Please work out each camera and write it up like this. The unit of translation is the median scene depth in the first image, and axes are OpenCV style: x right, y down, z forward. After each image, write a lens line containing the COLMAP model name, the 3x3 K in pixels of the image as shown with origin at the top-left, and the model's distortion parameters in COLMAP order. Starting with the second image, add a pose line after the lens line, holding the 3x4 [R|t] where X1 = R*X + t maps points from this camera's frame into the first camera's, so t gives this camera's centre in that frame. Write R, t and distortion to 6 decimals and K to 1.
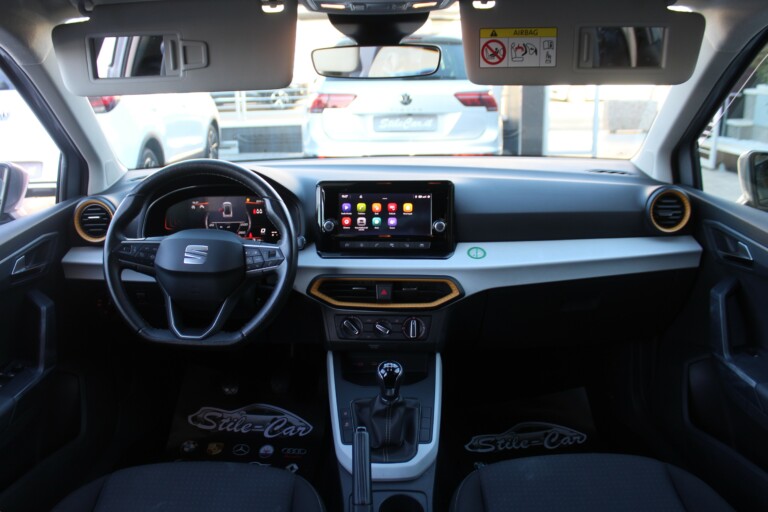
lens RADIAL K [[564.5, 0, 384.0], [0, 564.5, 256.0], [0, 0, 1]] dist [-0.119743, 0.052630]
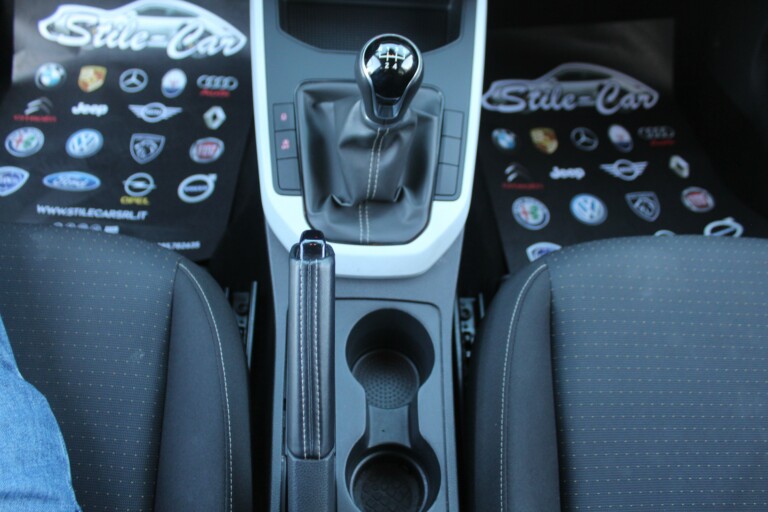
lens RADIAL K [[564.5, 0, 384.0], [0, 564.5, 256.0], [0, 0, 1]] dist [-0.119743, 0.052630]
pose [[0.996170, 0.032302, 0.081249, -0.012879], [-0.080833, 0.694443, 0.714993, 0.014467], [-0.033327, -0.718822, 0.694394, 0.417355]]
